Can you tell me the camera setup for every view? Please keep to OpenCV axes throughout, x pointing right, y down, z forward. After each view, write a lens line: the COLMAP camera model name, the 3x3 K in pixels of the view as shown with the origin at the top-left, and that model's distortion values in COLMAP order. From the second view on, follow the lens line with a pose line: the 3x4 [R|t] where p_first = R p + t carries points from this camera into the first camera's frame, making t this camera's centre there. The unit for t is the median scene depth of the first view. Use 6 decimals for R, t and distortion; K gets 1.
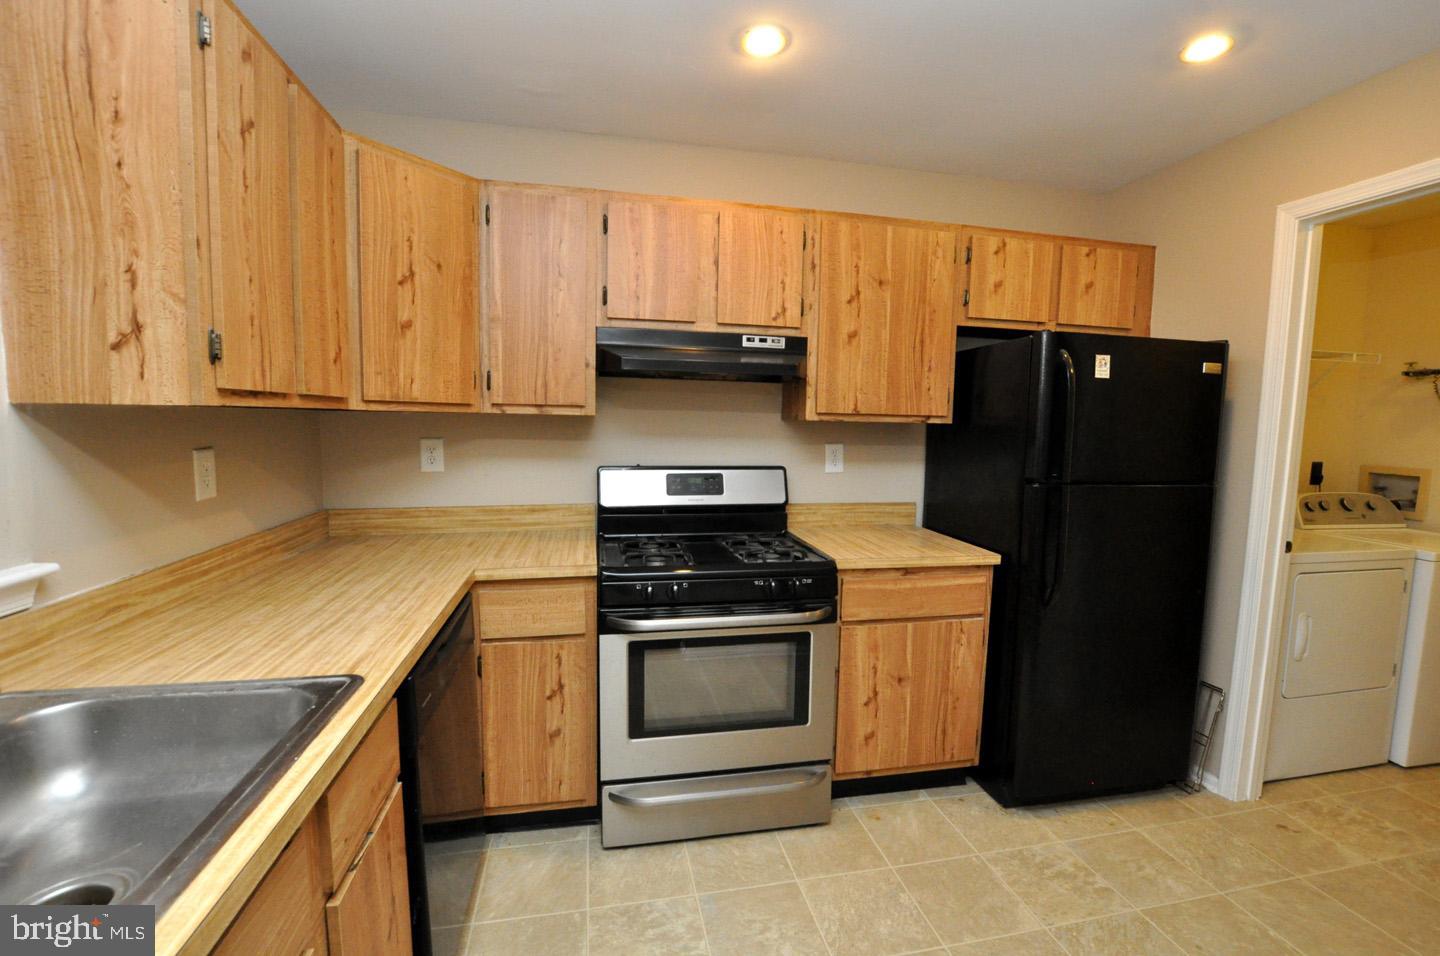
lens RADIAL K [[633.7, 0, 723.0], [0, 633.7, 481.1], [0, 0, 1]] dist [-0.038828, 0.009254]
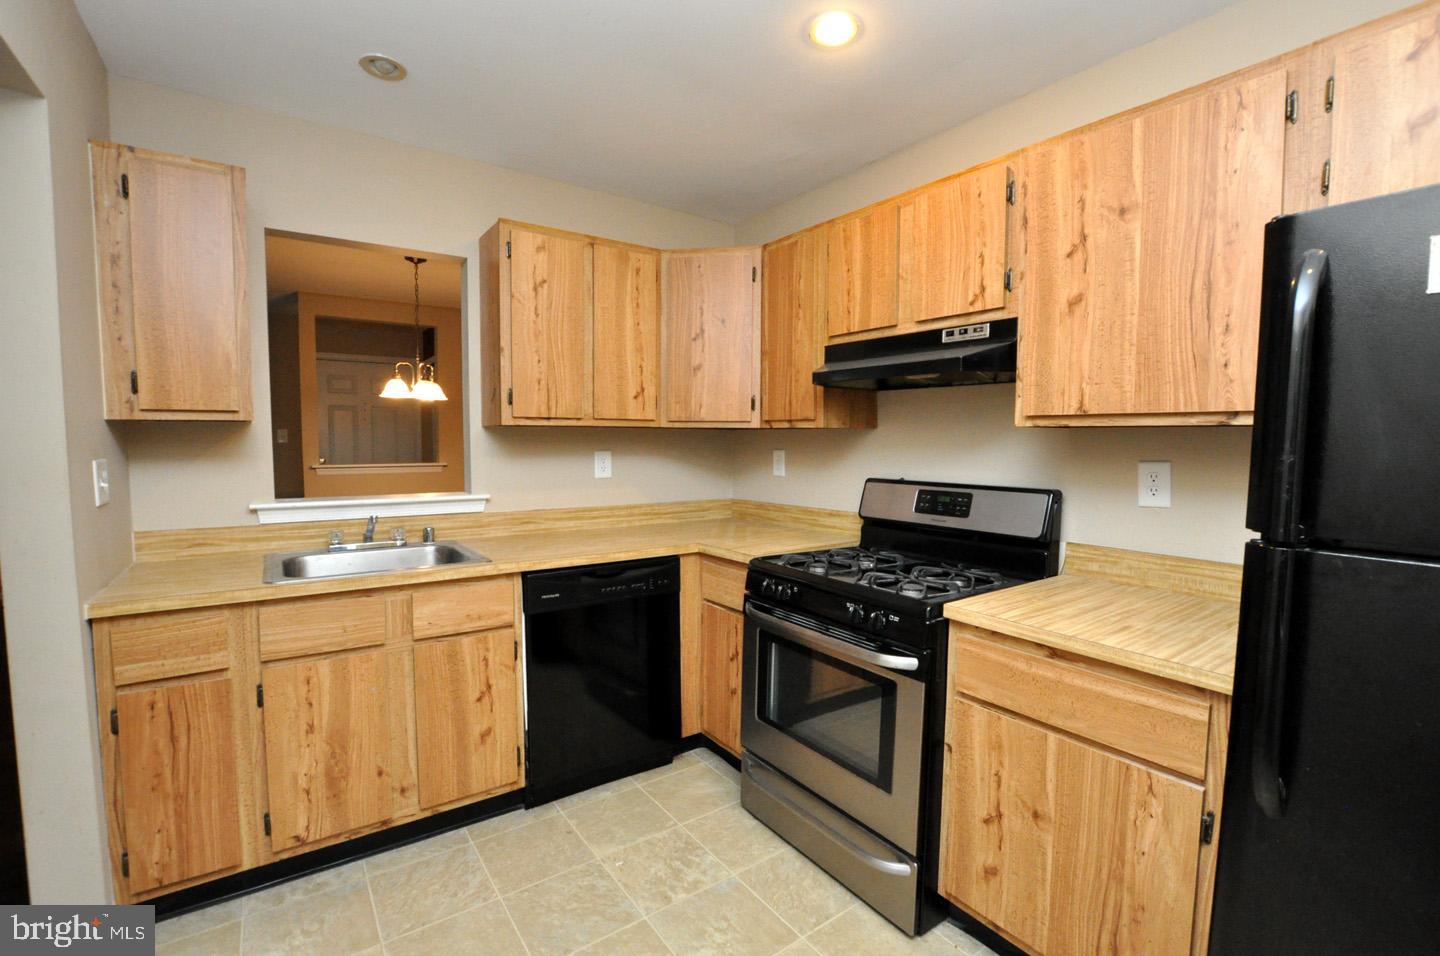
lens RADIAL K [[633.7, 0, 723.0], [0, 633.7, 481.1], [0, 0, 1]] dist [-0.038828, 0.009254]
pose [[0.403240, 0.045713, -0.913952, 0.704243], [-0.086807, 0.996158, 0.011525, -0.010194], [0.910968, 0.074691, 0.405659, 0.399230]]
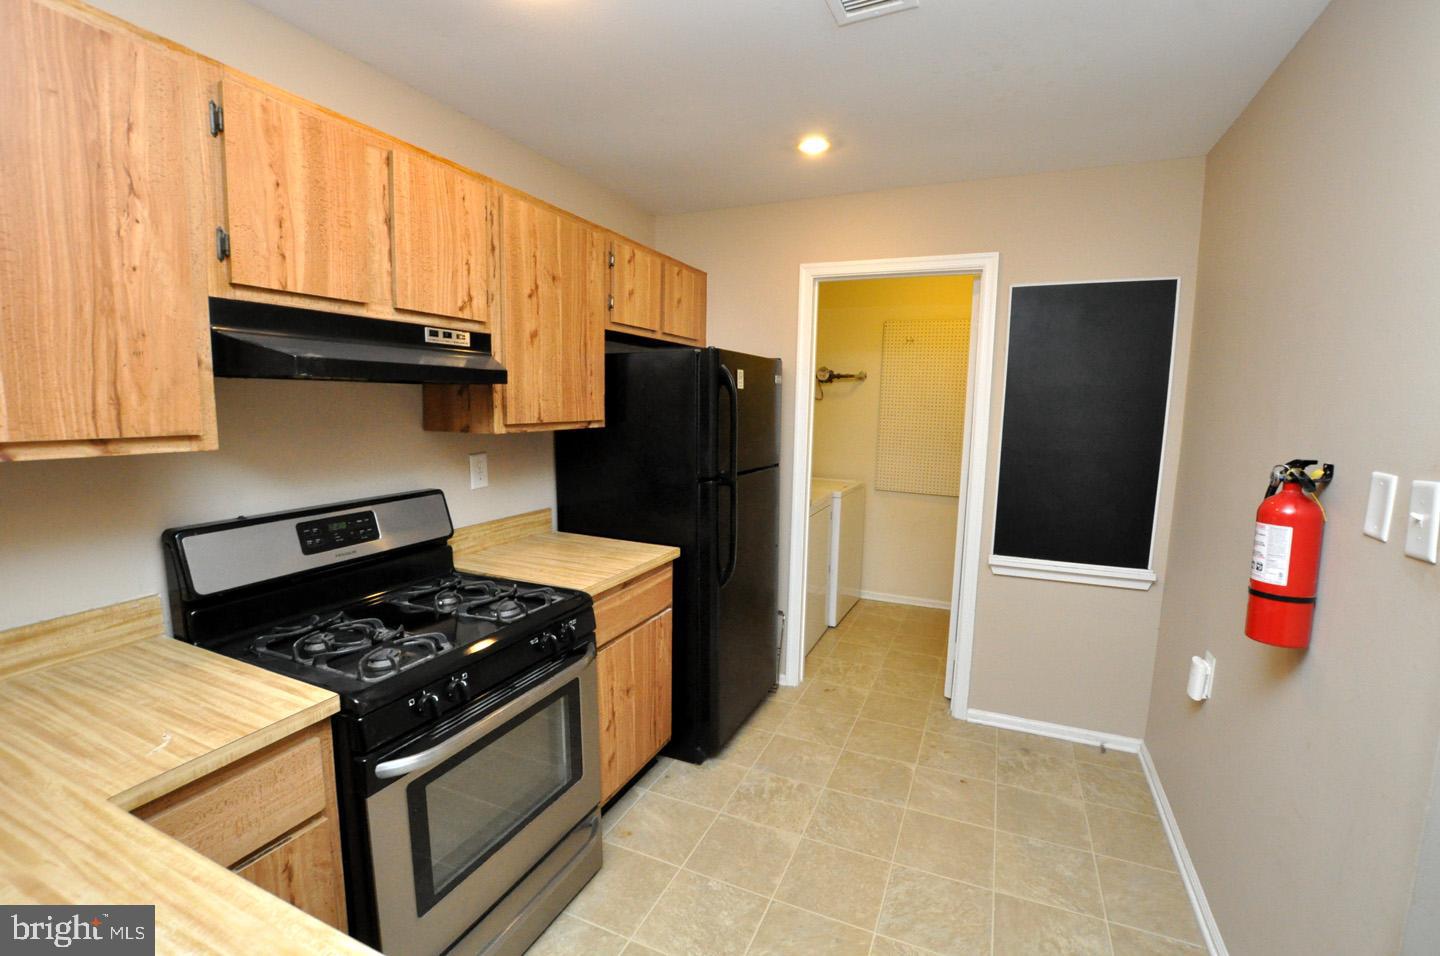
lens RADIAL K [[633.7, 0, 723.0], [0, 633.7, 481.1], [0, 0, 1]] dist [-0.038828, 0.009254]
pose [[0.583567, -0.114520, 0.803949, -0.382776], [0.072421, 0.993401, 0.088938, -0.090020], [-0.808829, 0.006321, 0.588010, 0.279142]]
